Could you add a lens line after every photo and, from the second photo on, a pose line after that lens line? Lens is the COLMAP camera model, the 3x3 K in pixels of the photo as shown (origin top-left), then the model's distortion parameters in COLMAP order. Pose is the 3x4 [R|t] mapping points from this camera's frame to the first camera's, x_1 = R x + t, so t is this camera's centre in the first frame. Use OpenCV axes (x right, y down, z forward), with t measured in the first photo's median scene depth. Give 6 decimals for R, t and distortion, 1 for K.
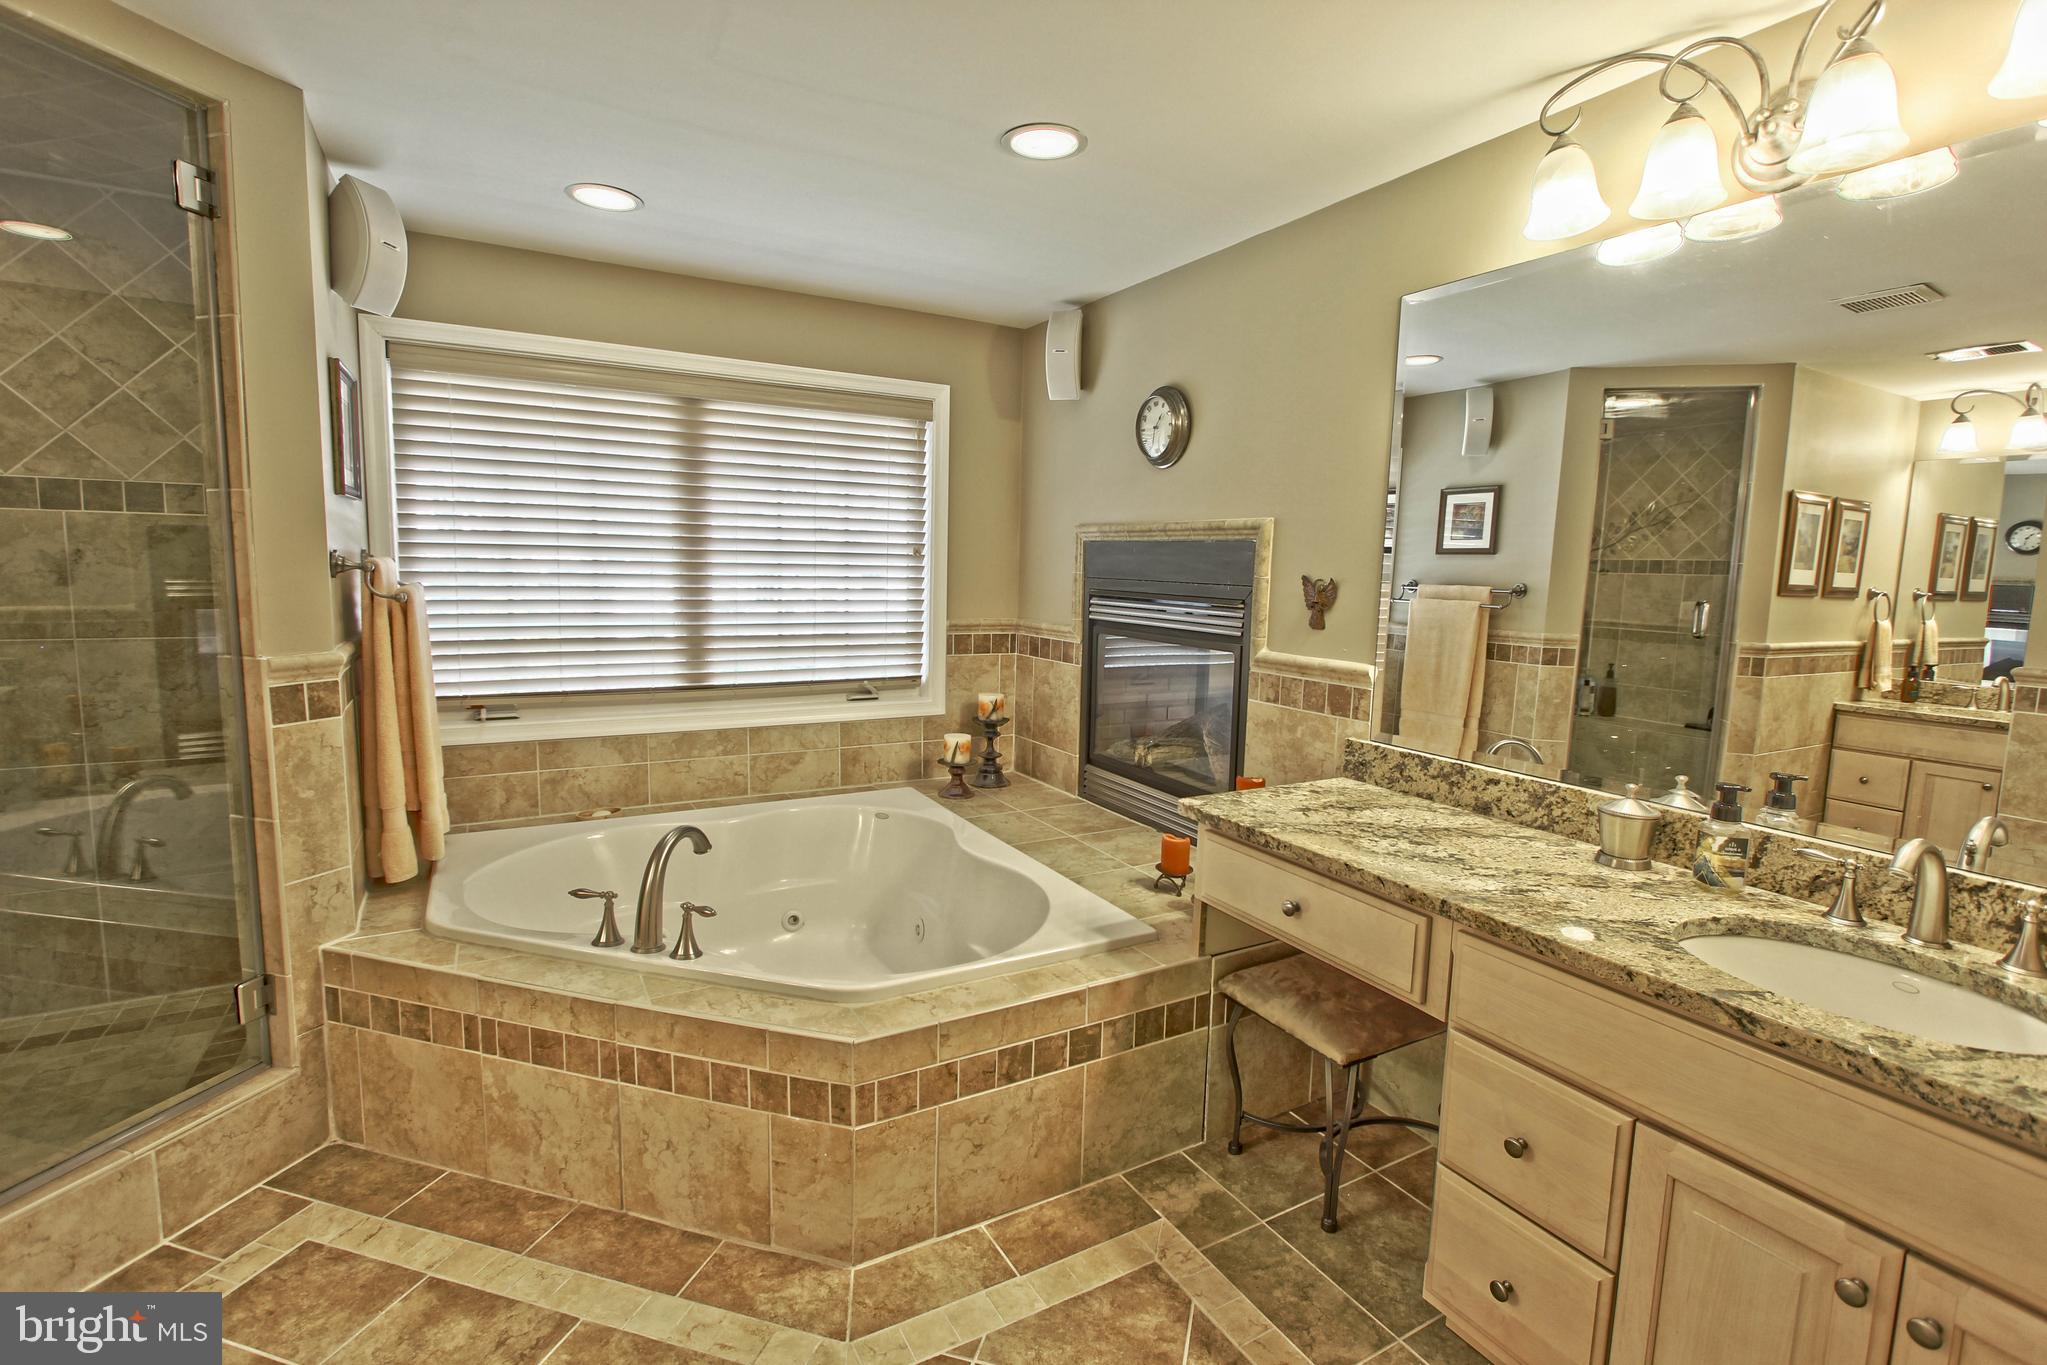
lens RADIAL K [[943.7, 0, 1027.0], [0, 943.7, 679.5], [0, 0, 1]] dist [-0.019927, 0.005020]
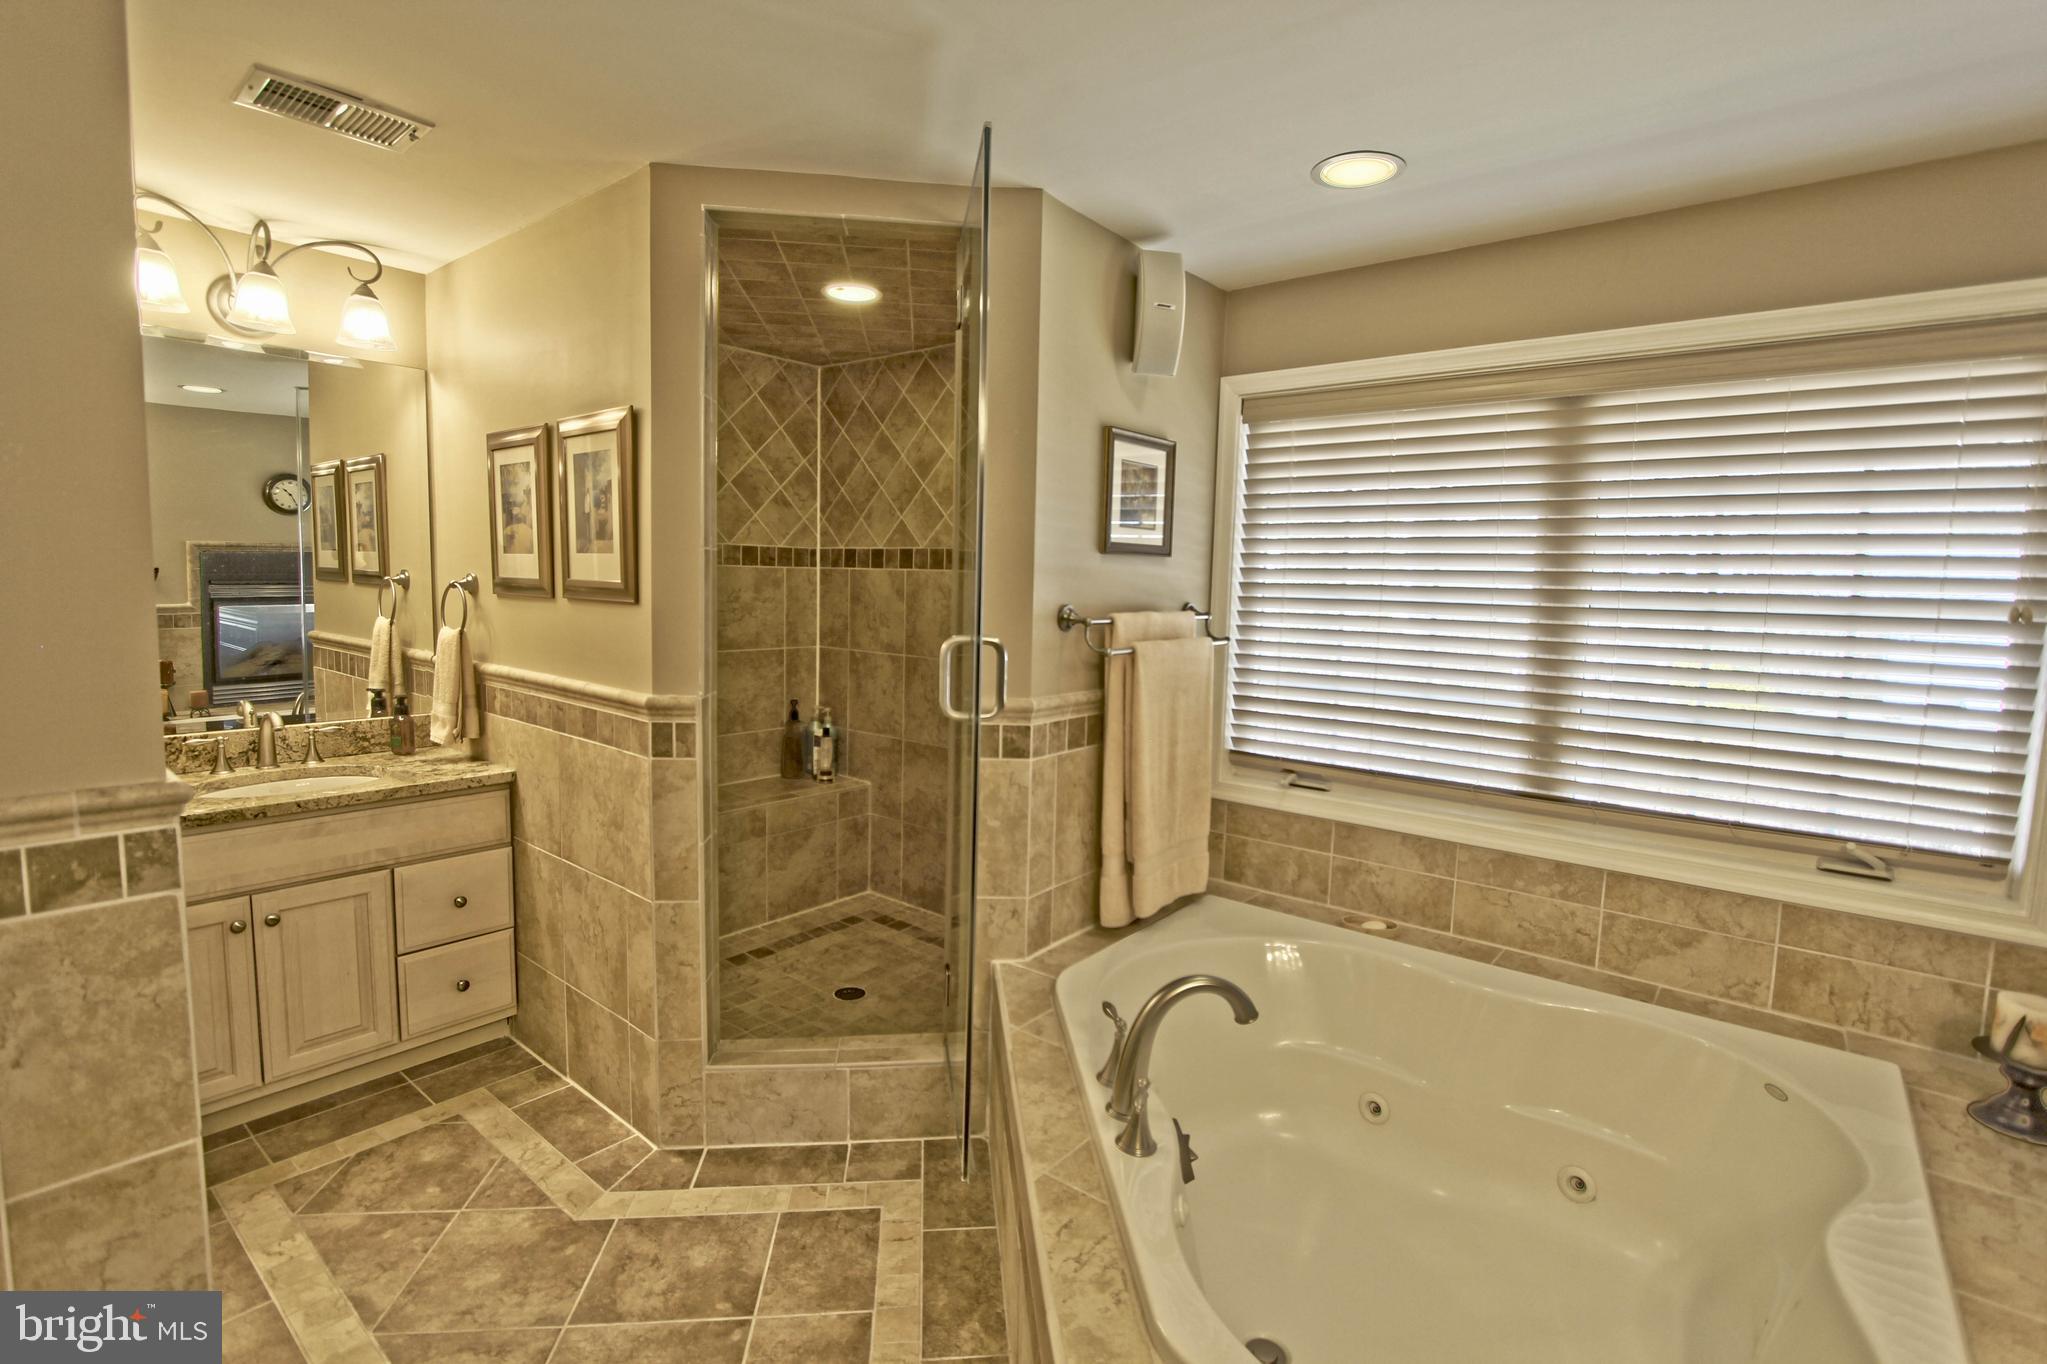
lens RADIAL K [[943.7, 0, 1027.0], [0, 943.7, 679.0], [0, 0, 1]] dist [-0.019927, 0.005020]
pose [[0.369895, 0.082671, -0.925388, 0.176691], [-0.128781, 0.990980, 0.037054, -0.061494], [0.920105, 0.105467, 0.377205, 0.386788]]
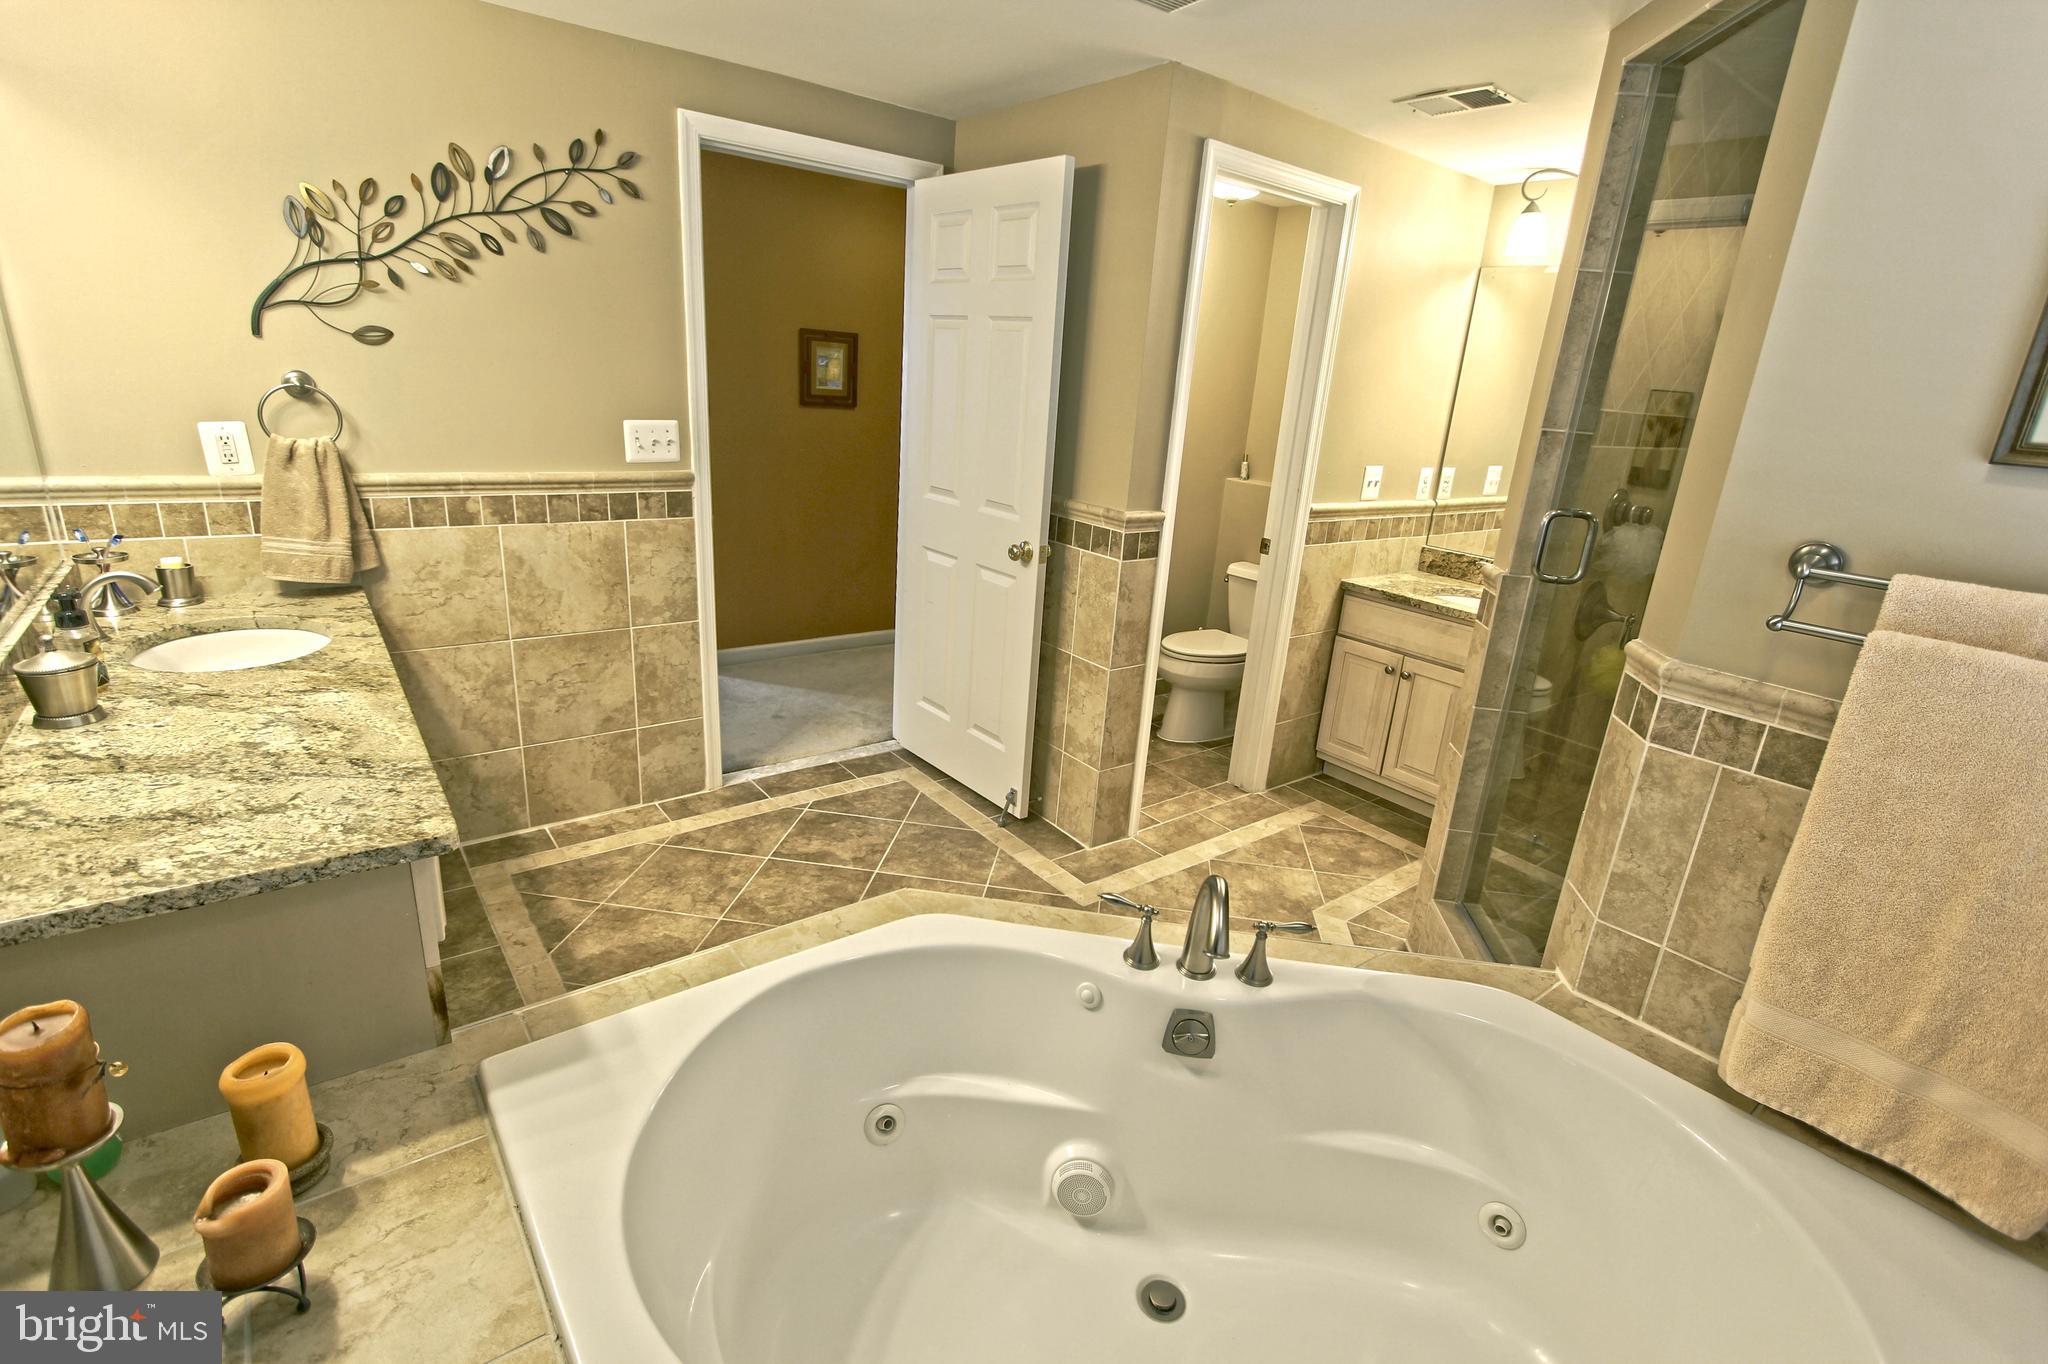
lens RADIAL K [[964.6, 0, 1024.0], [0, 964.6, 682.0], [0, 0, 1]] dist [-0.015090, 0.000078]
pose [[-0.985080, -0.046268, -0.165760, -0.073636], [-0.112423, 0.902270, 0.416258, -0.191323], [0.130301, 0.428682, -0.894010, 1.118717]]
